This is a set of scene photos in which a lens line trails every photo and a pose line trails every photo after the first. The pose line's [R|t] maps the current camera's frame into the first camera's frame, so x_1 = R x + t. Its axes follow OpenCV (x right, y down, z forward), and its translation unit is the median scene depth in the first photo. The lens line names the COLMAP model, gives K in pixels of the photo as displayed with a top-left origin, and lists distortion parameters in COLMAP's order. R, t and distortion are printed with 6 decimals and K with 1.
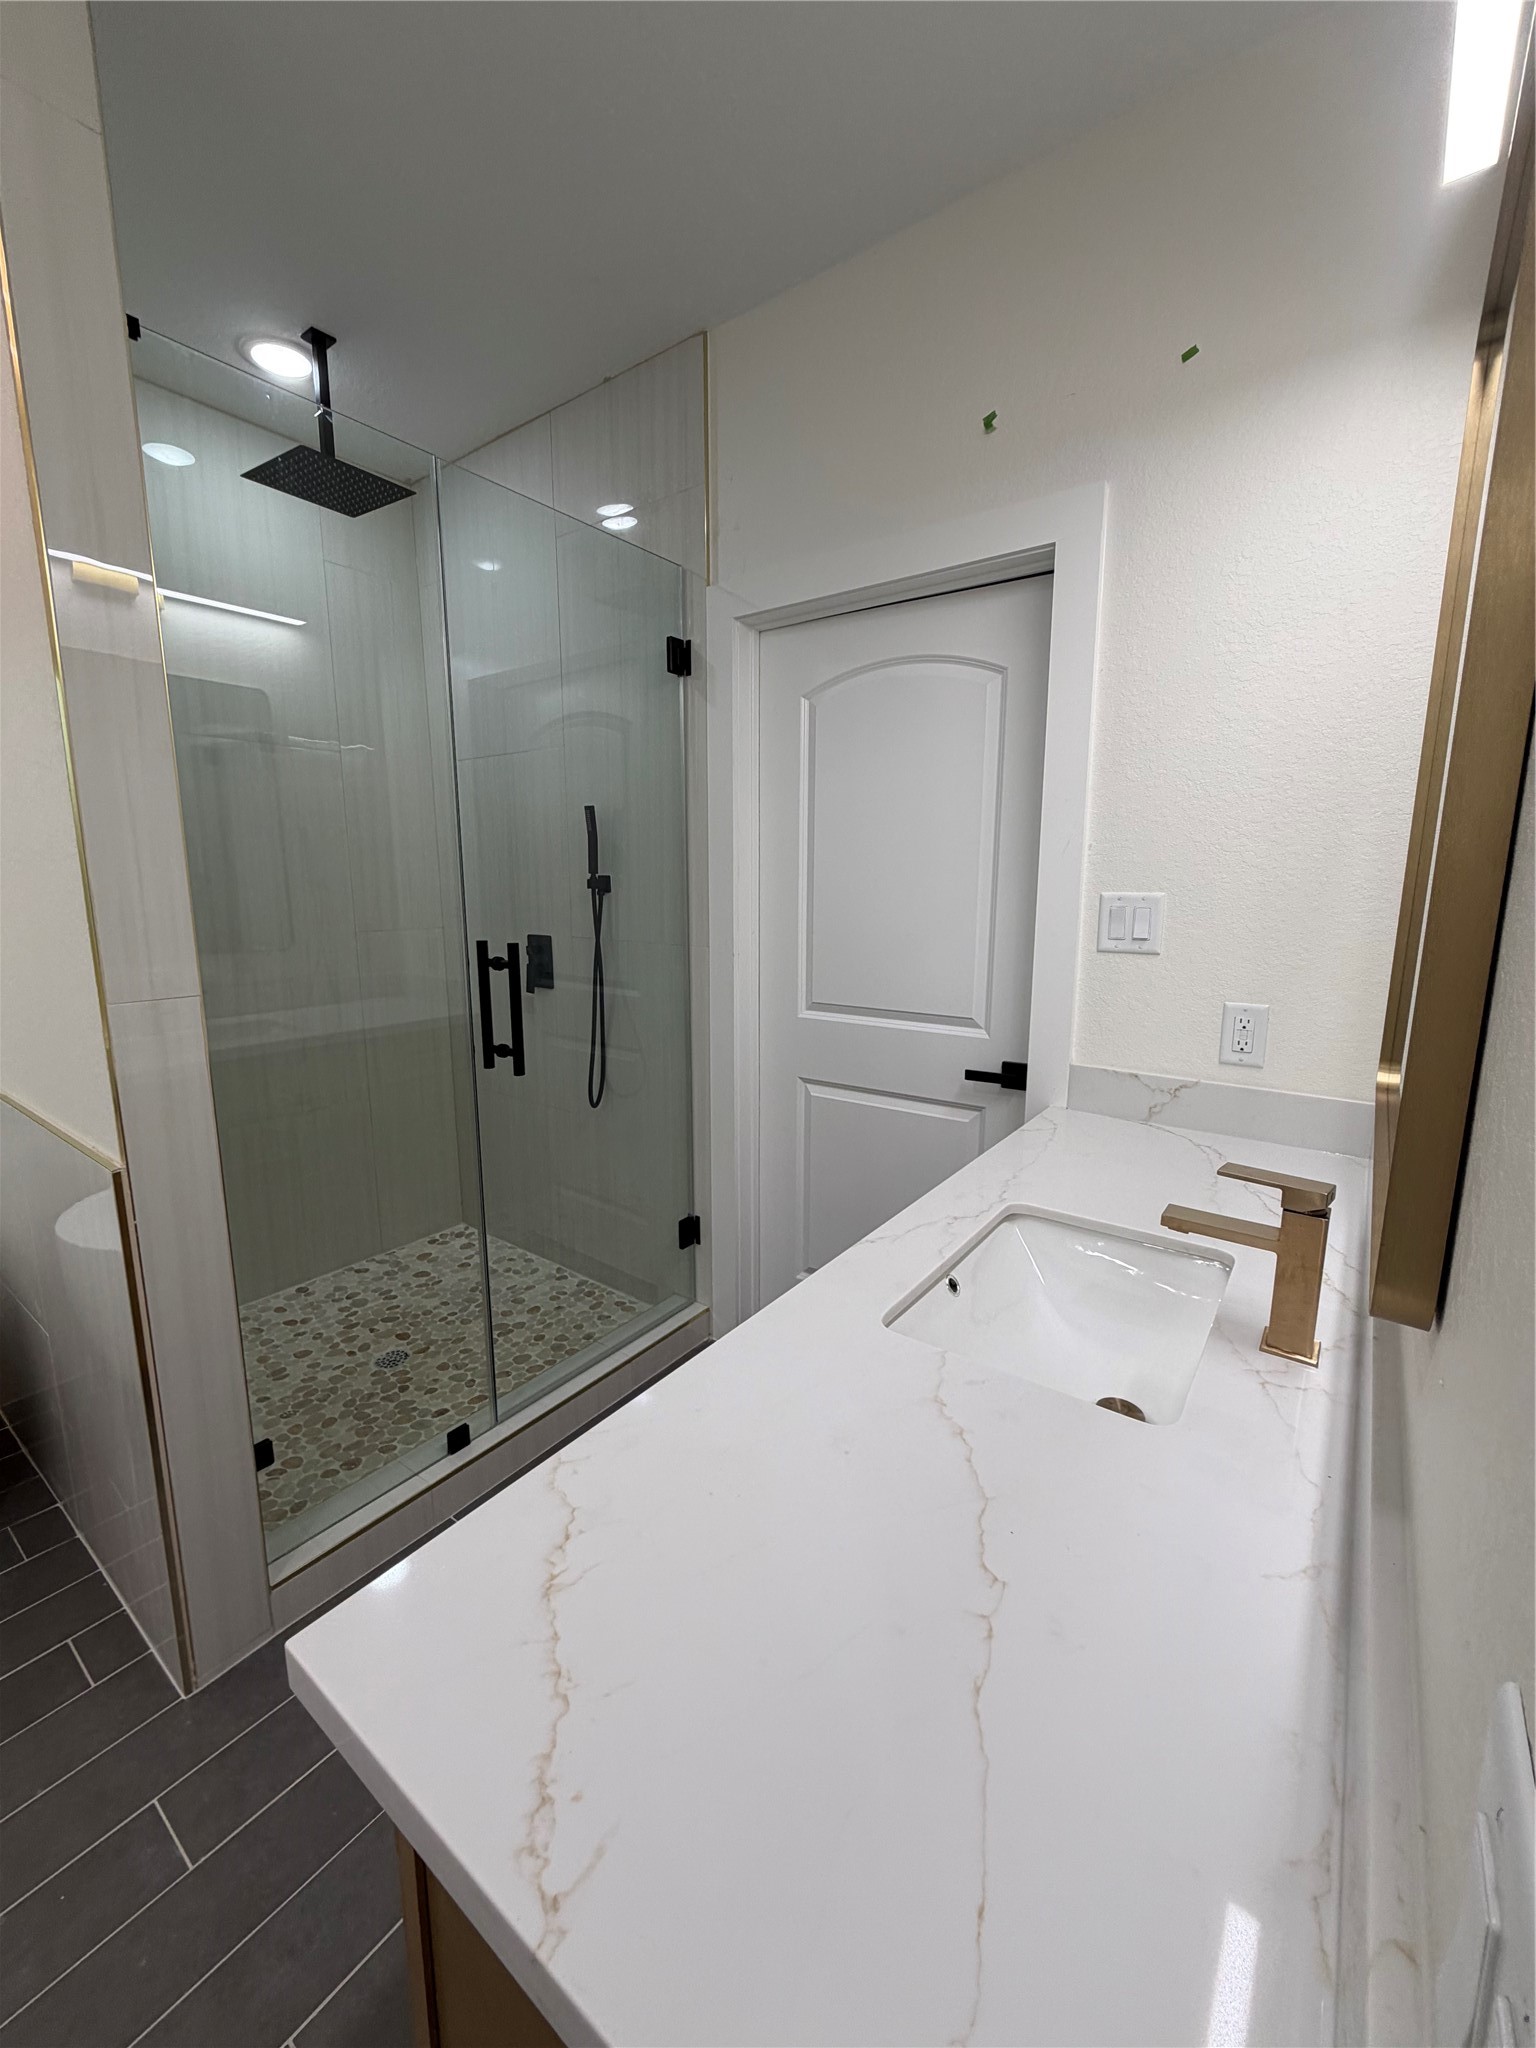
lens RADIAL K [[818.6, 0, 768.6], [0, 818.6, 1016.5], [0, 0, 1]] dist [-0.000181, 0.000120]
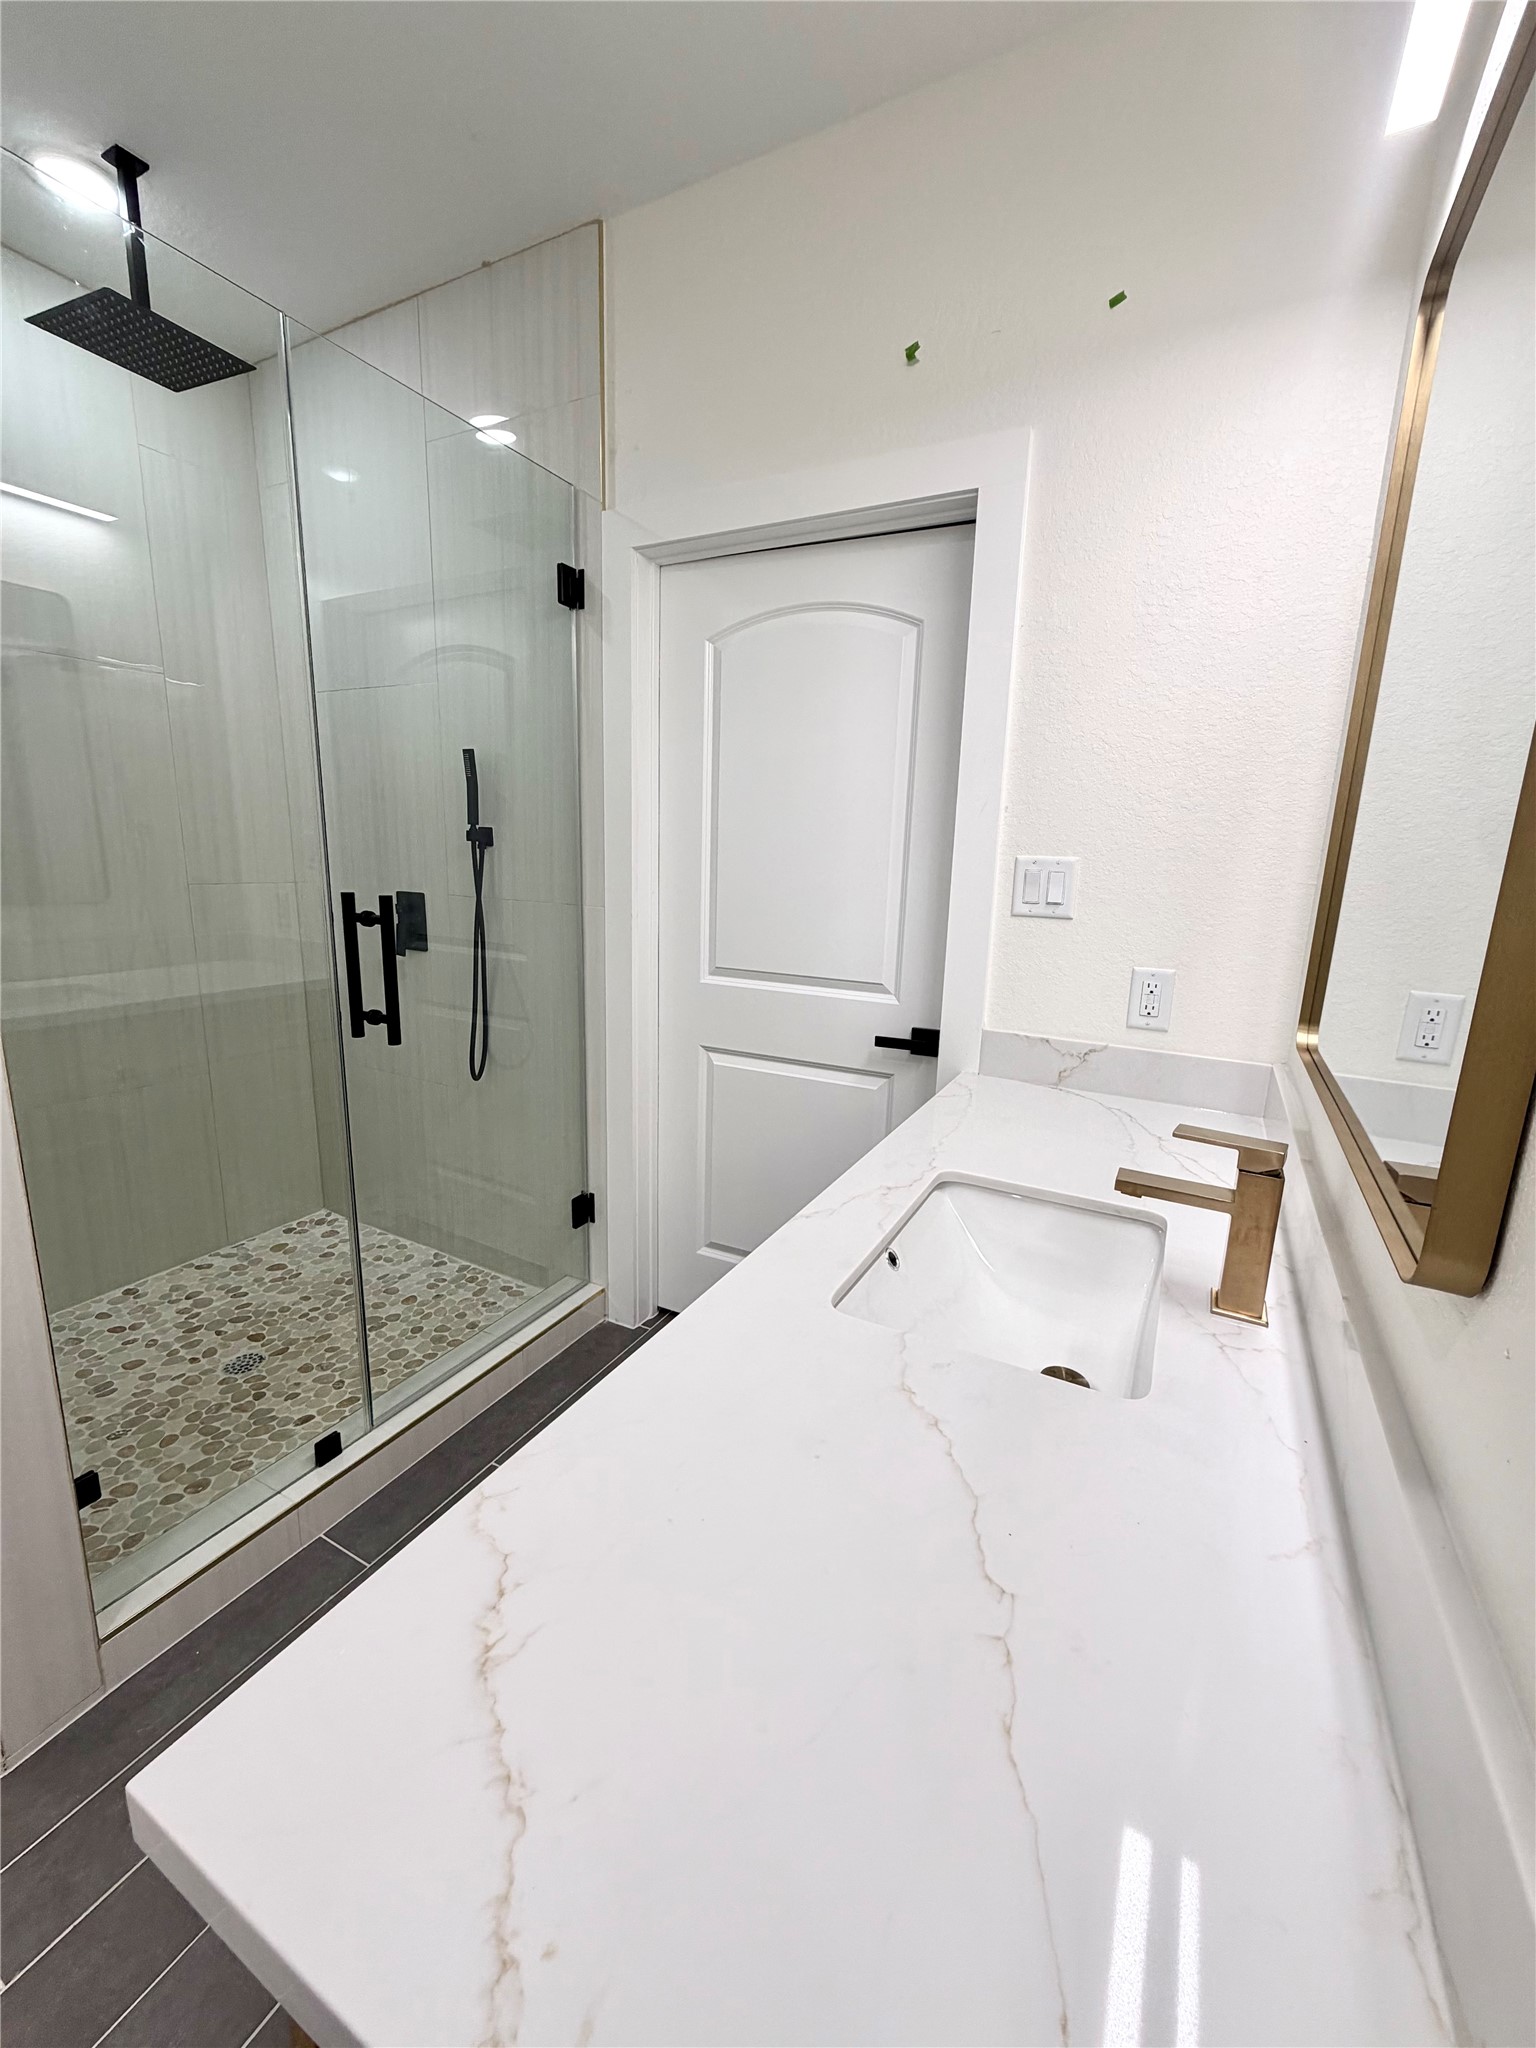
lens RADIAL K [[818.6, 0, 771.2], [0, 818.6, 1017.4], [0, 0, 1]] dist [-0.000181, 0.000120]
pose [[0.988355, -0.002021, 0.152149, -0.037382], [-0.003386, 0.999372, 0.035272, 0.009846], [-0.152125, -0.035376, 0.987728, 0.060710]]
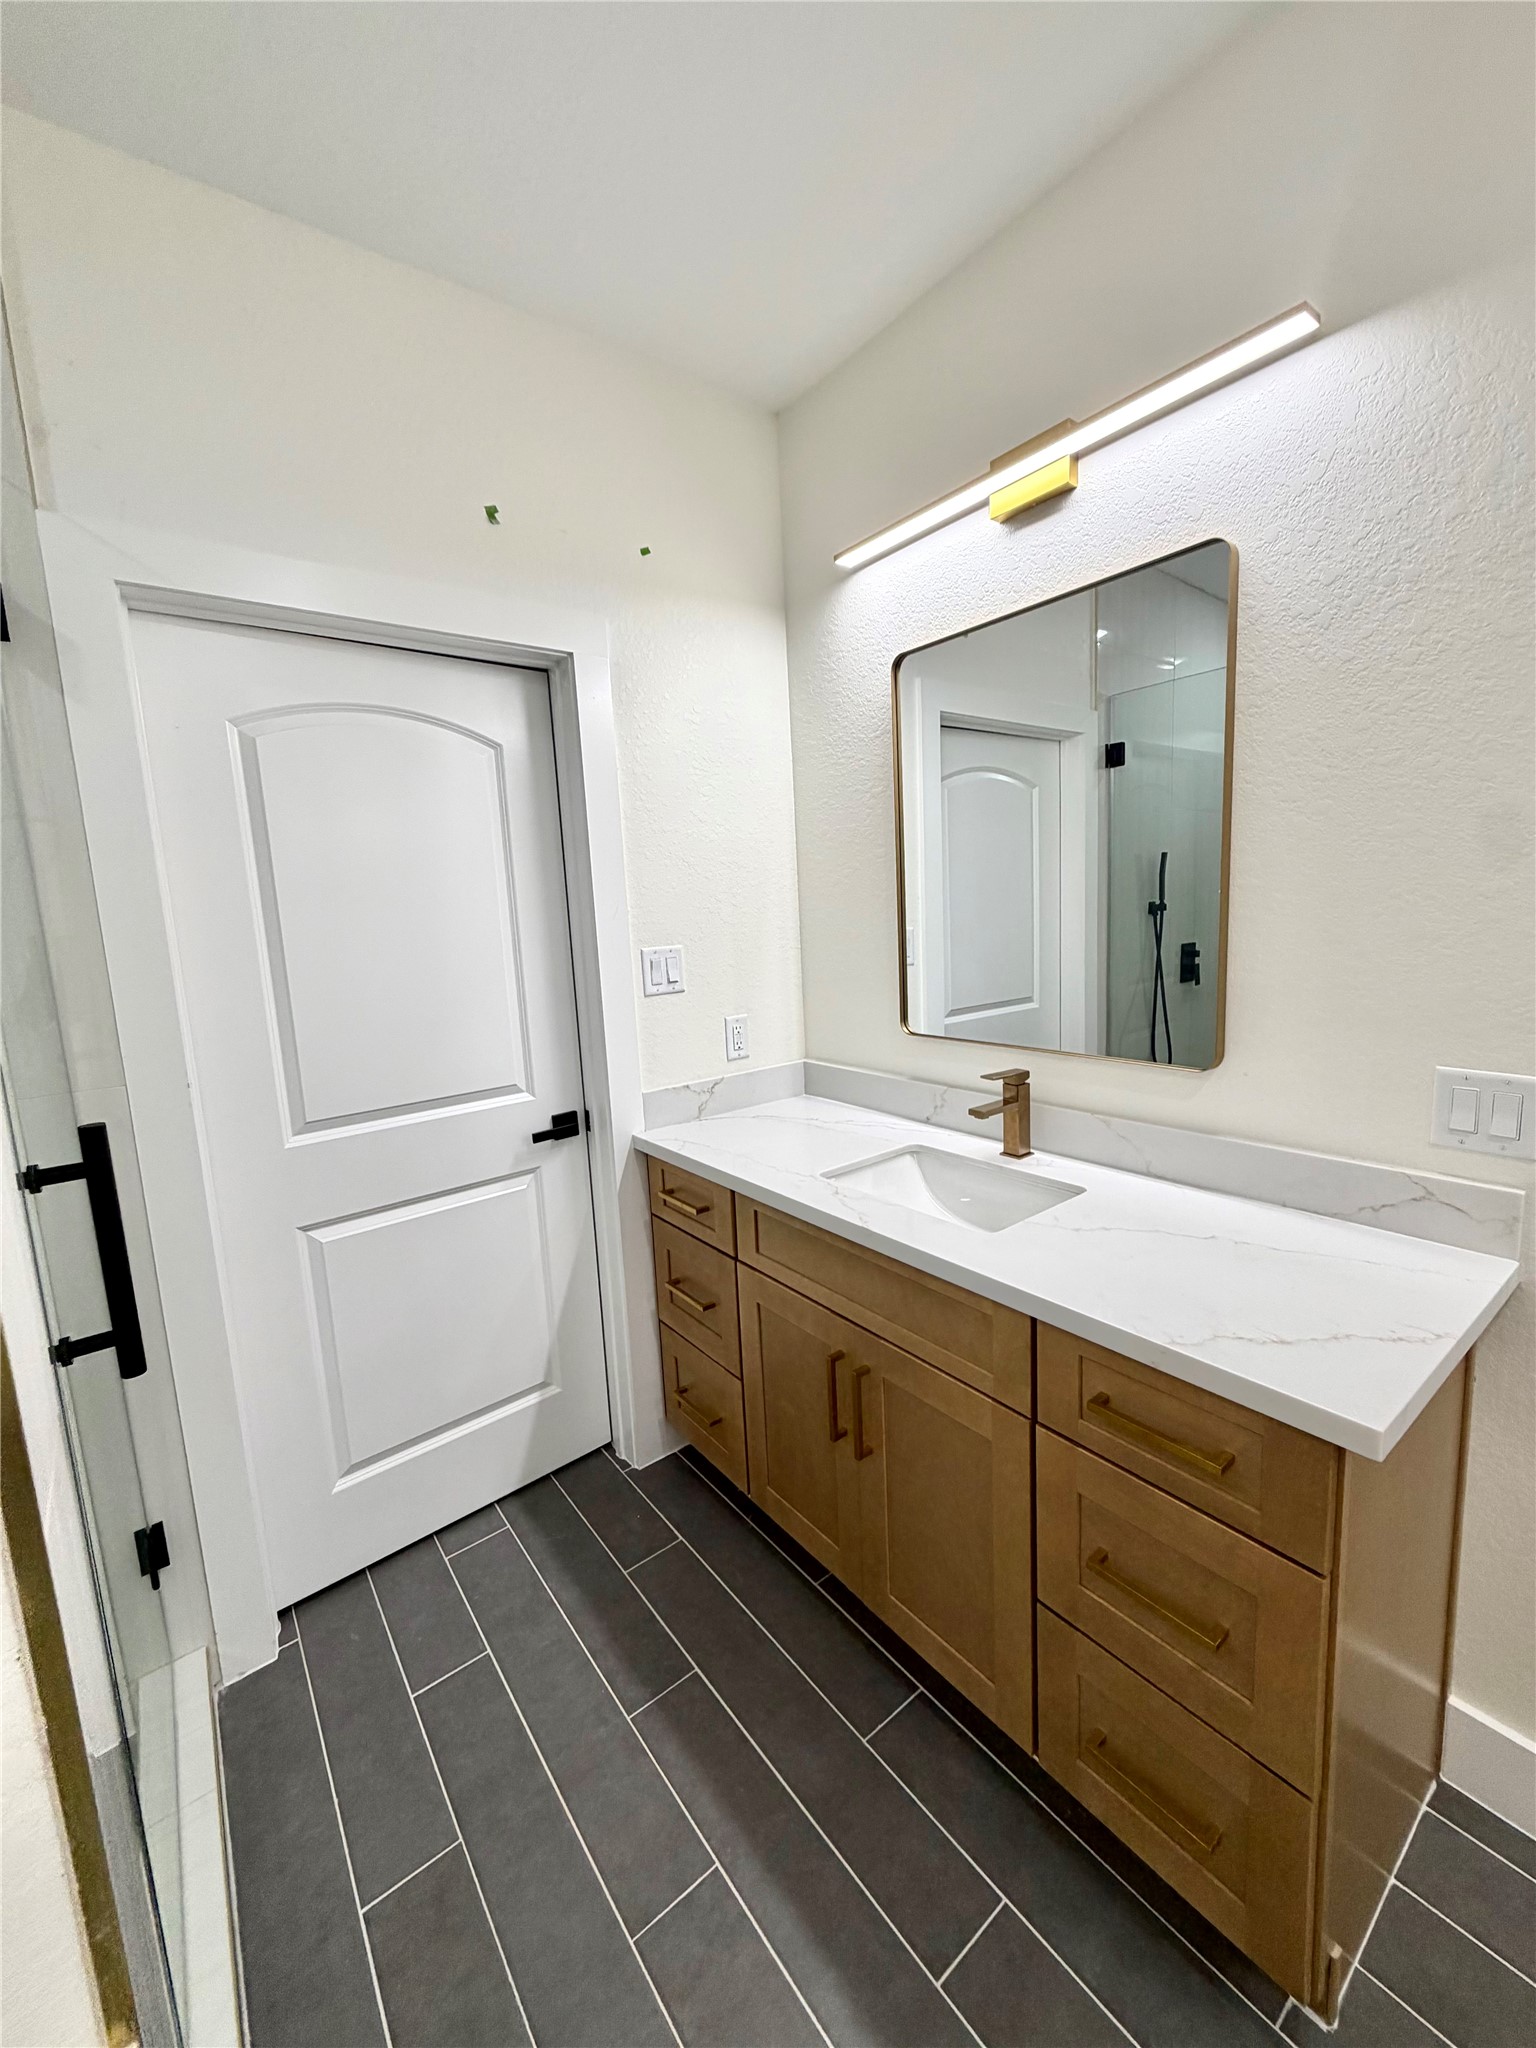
lens RADIAL K [[818.6, 0, 772.3], [0, 818.6, 1014.0], [0, 0, 1]] dist [-0.000181, 0.000120]
pose [[0.268301, -0.142075, 0.952801, -0.716949], [0.211066, 0.973703, 0.085757, -0.118969], [-0.939929, 0.178095, 0.291233, 0.472941]]
